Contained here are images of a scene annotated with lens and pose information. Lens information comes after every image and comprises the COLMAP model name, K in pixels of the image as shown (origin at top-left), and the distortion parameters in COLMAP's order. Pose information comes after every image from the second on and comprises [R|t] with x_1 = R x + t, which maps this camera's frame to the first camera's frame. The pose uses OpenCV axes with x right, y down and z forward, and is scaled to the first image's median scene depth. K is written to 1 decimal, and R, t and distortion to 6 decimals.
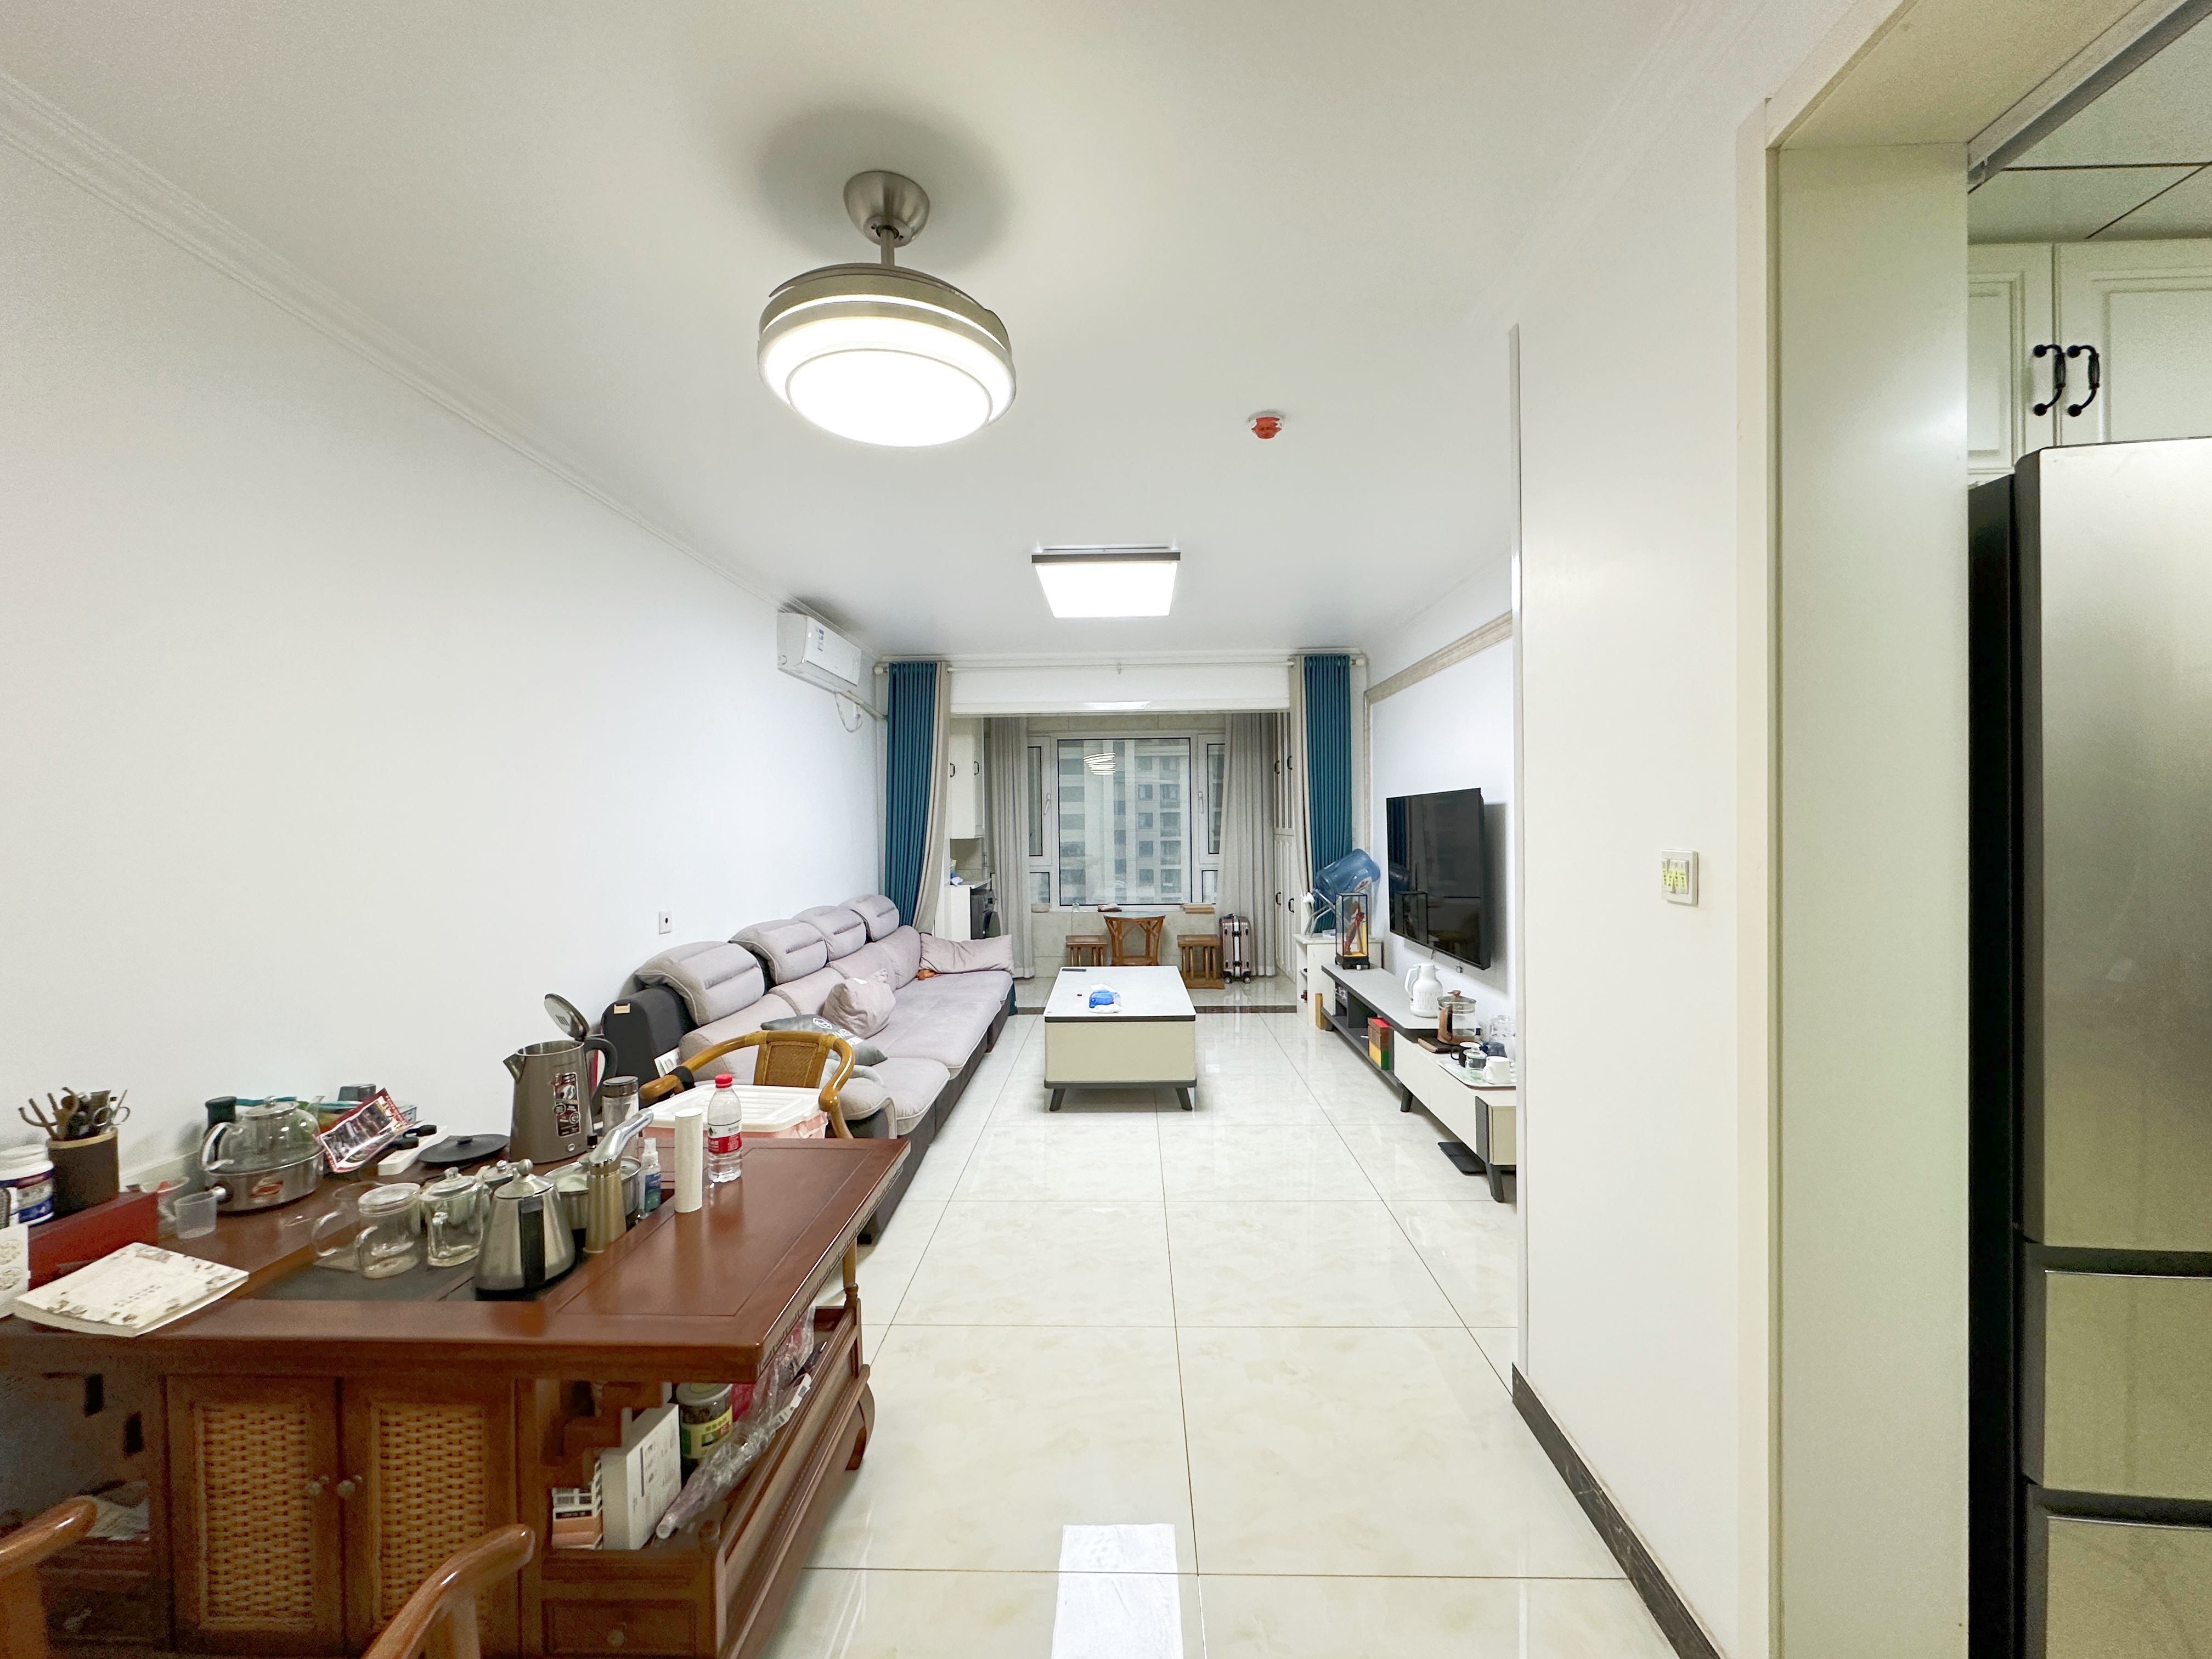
lens RADIAL K [[882.7, 0, 1114.5], [0, 882.7, 829.1], [0, 0, 1]] dist [-0.001595, -0.000211]
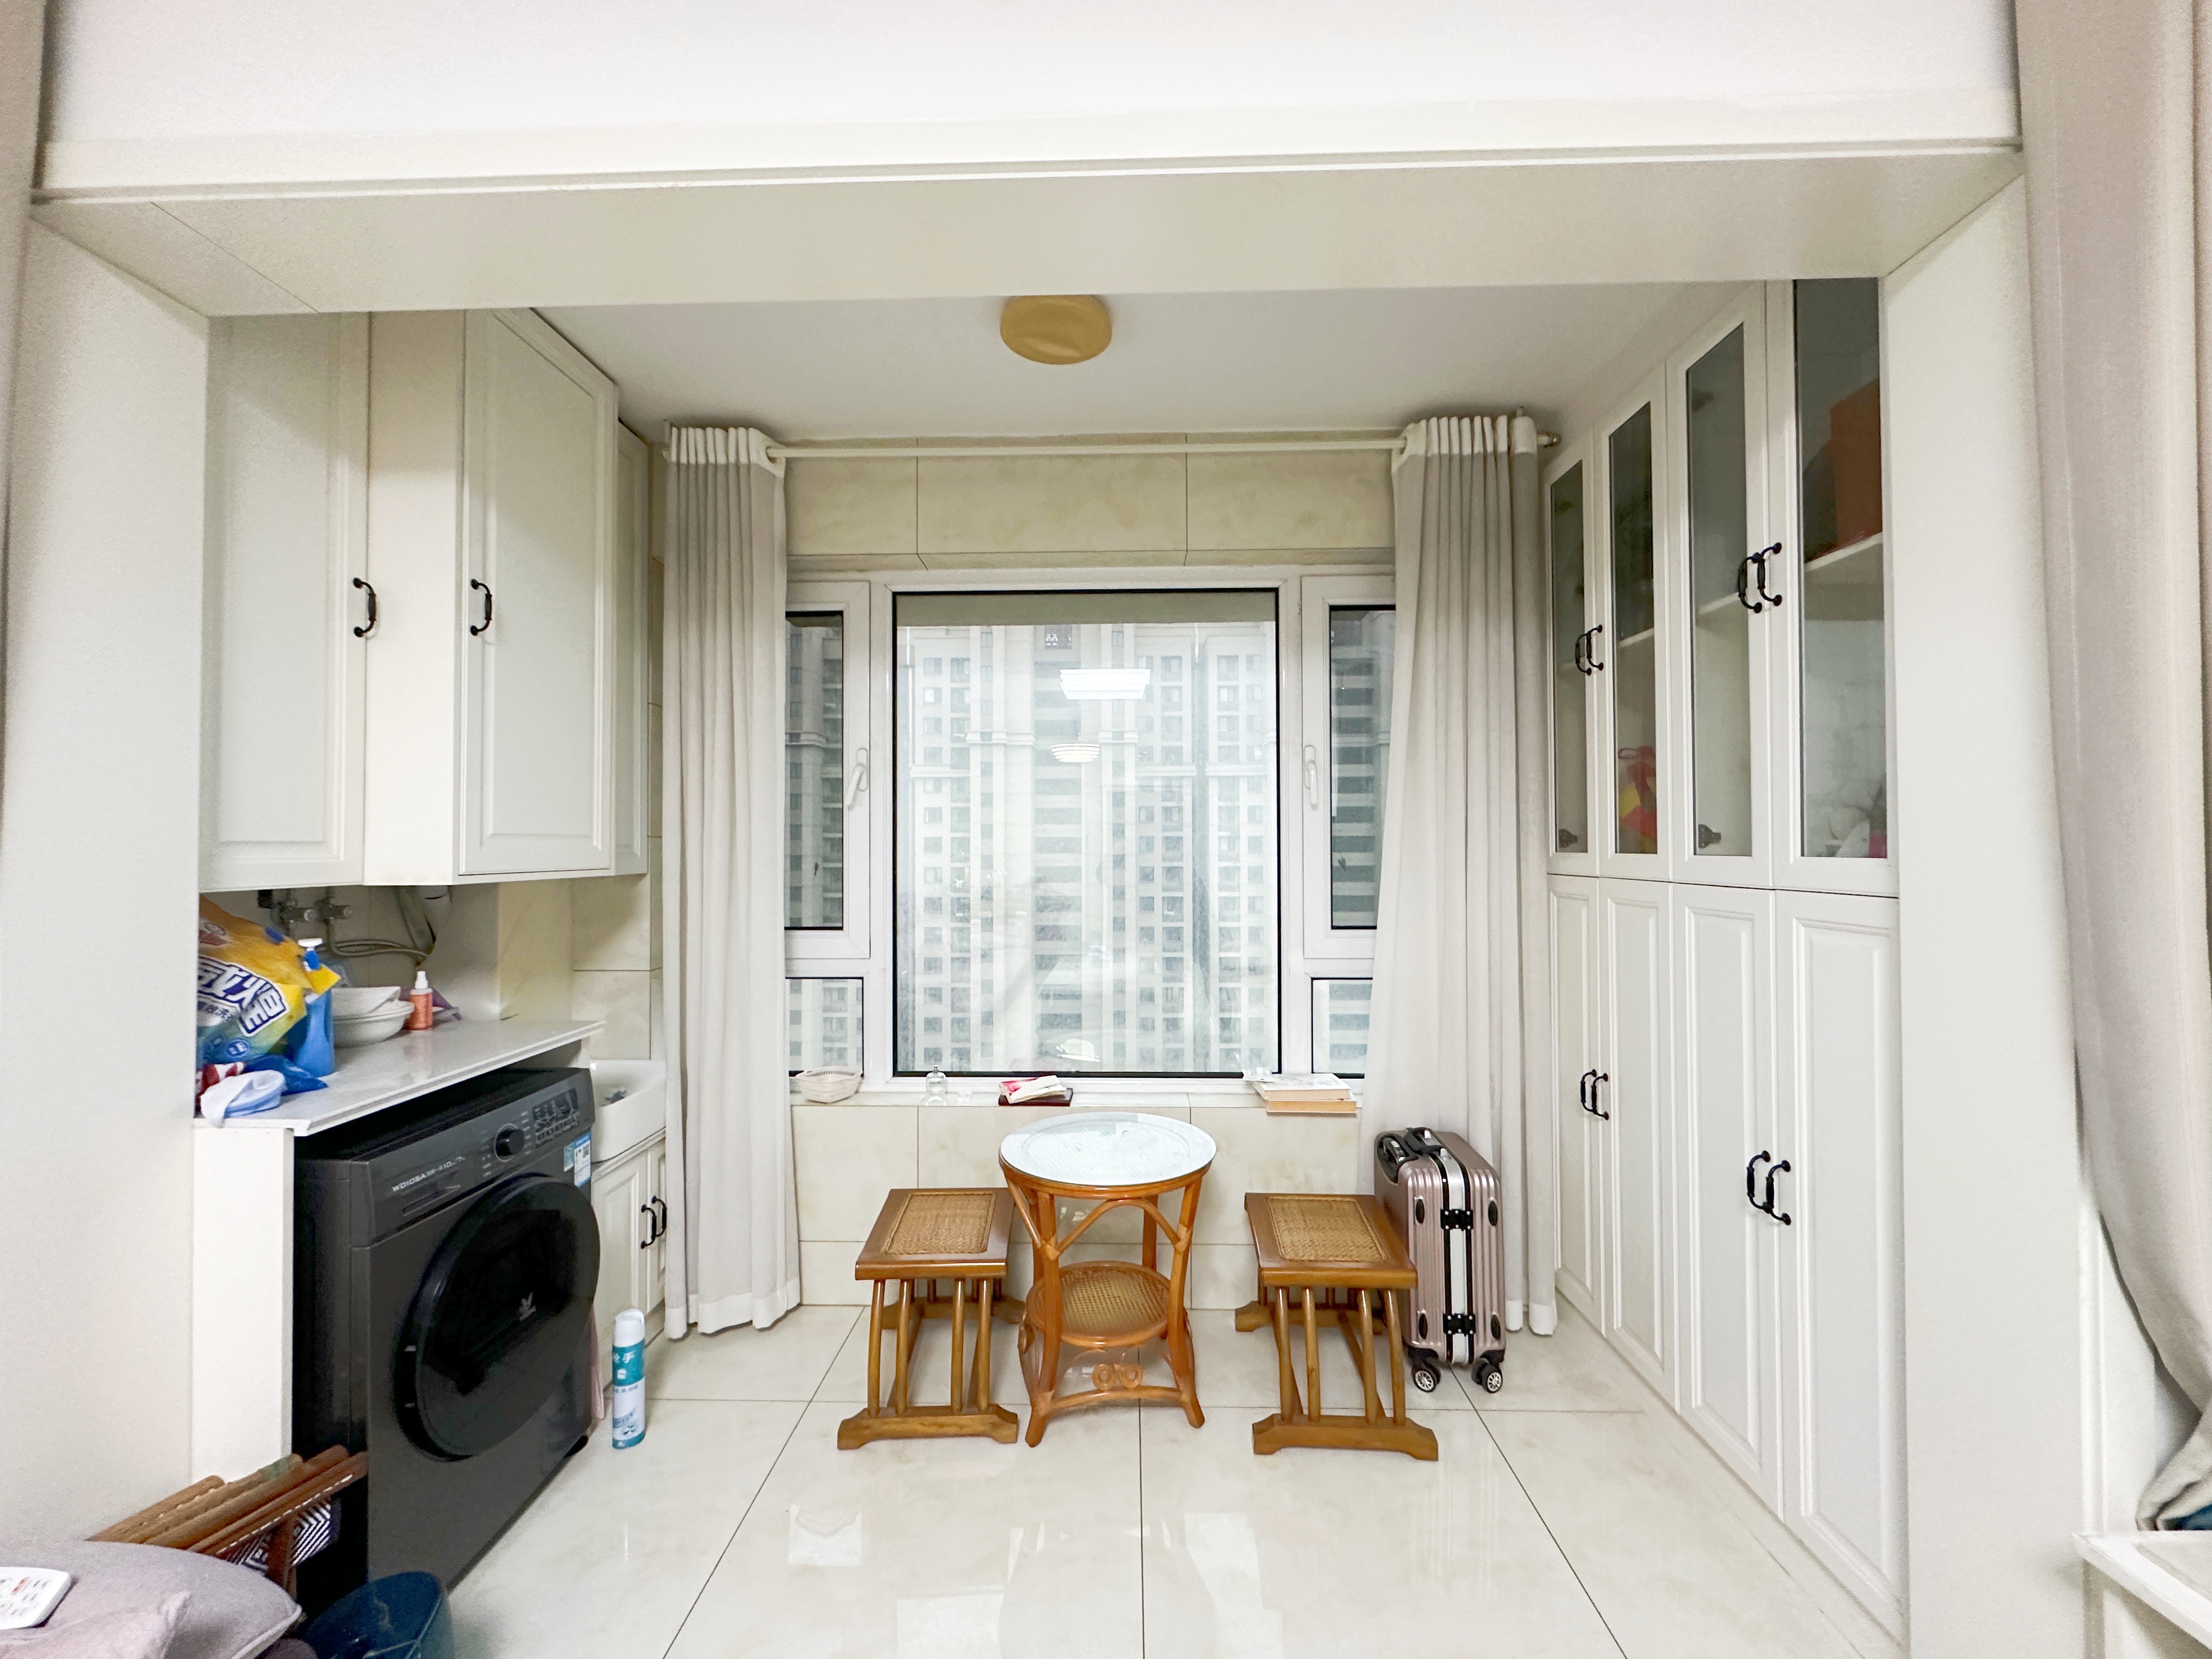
lens RADIAL K [[882.7, 0, 1095.8], [0, 882.7, 836.7], [0, 0, 1]] dist [-0.001595, -0.000211]
pose [[0.999742, 0.005719, -0.021989, 0.033569], [-0.006136, 0.999802, -0.018931, 0.000373], [0.021876, 0.019061, 0.999579, 0.899637]]
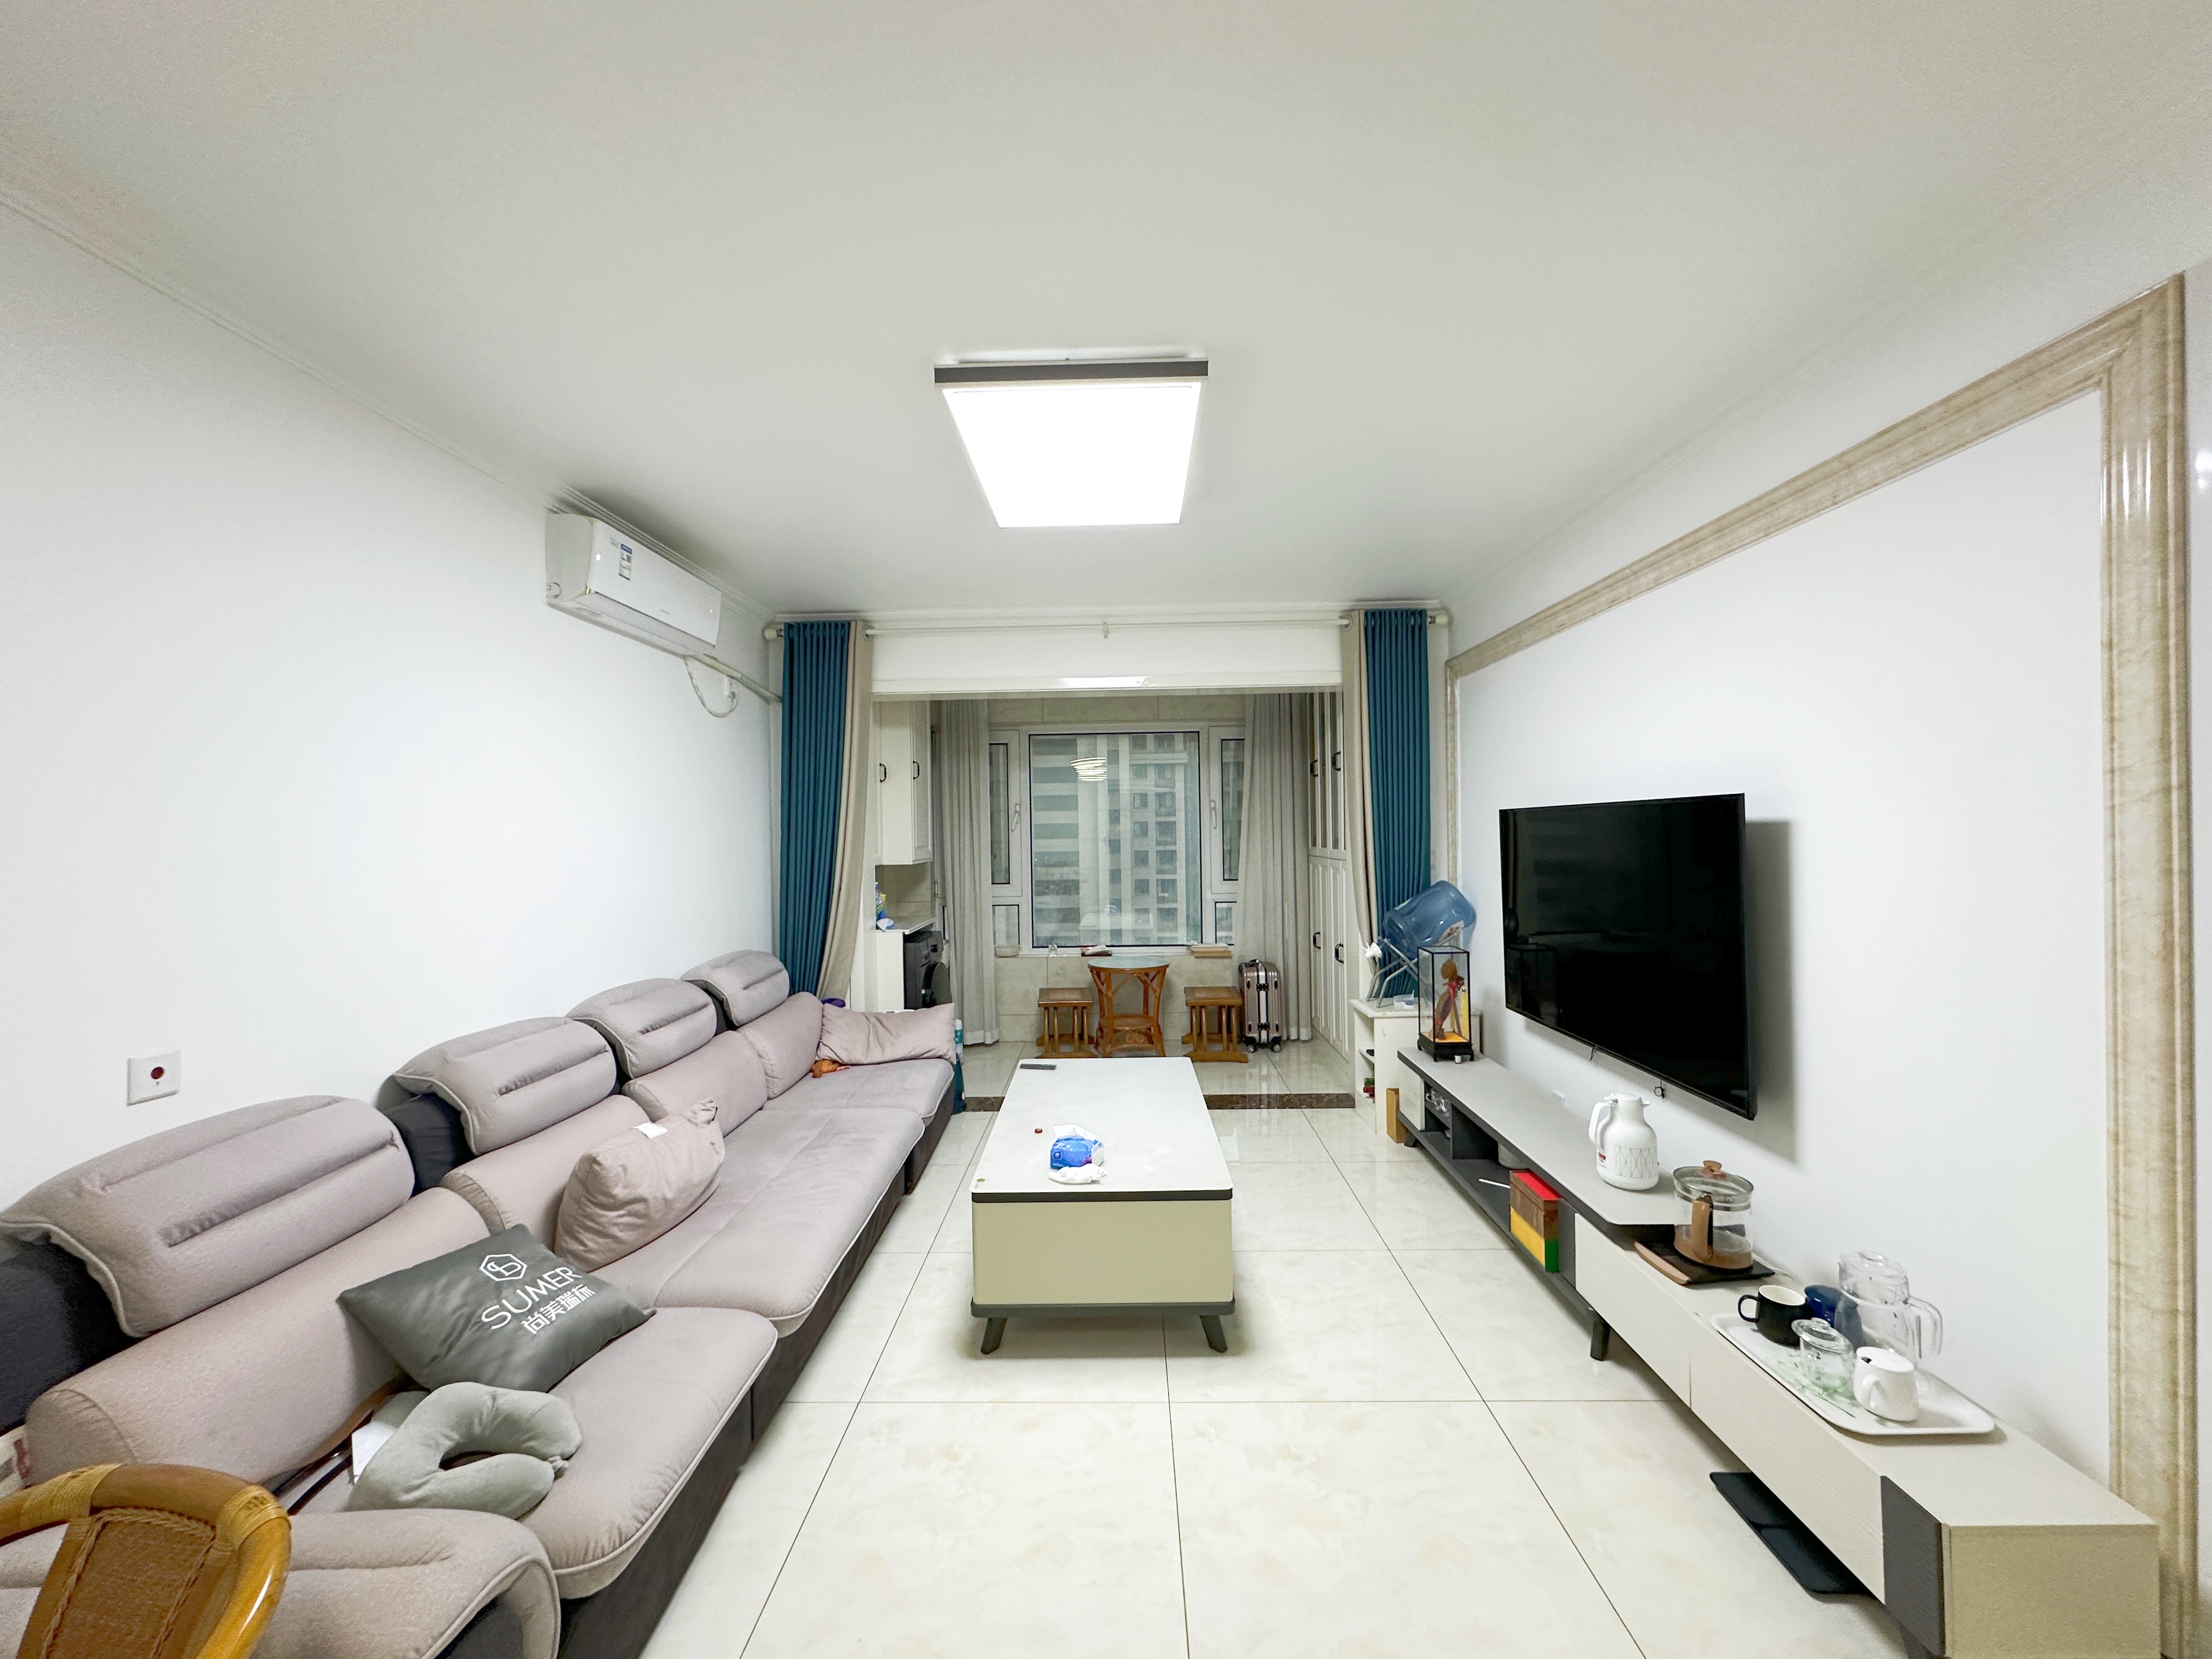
lens RADIAL K [[882.7, 0, 1109.0], [0, 882.7, 831.8], [0, 0, 1]] dist [-0.001595, -0.000211]
pose [[0.999995, -0.003161, -0.000263, 0.008548], [0.003159, 0.999974, -0.006458, -0.013795], [0.000284, 0.006457, 0.999979, 0.302502]]
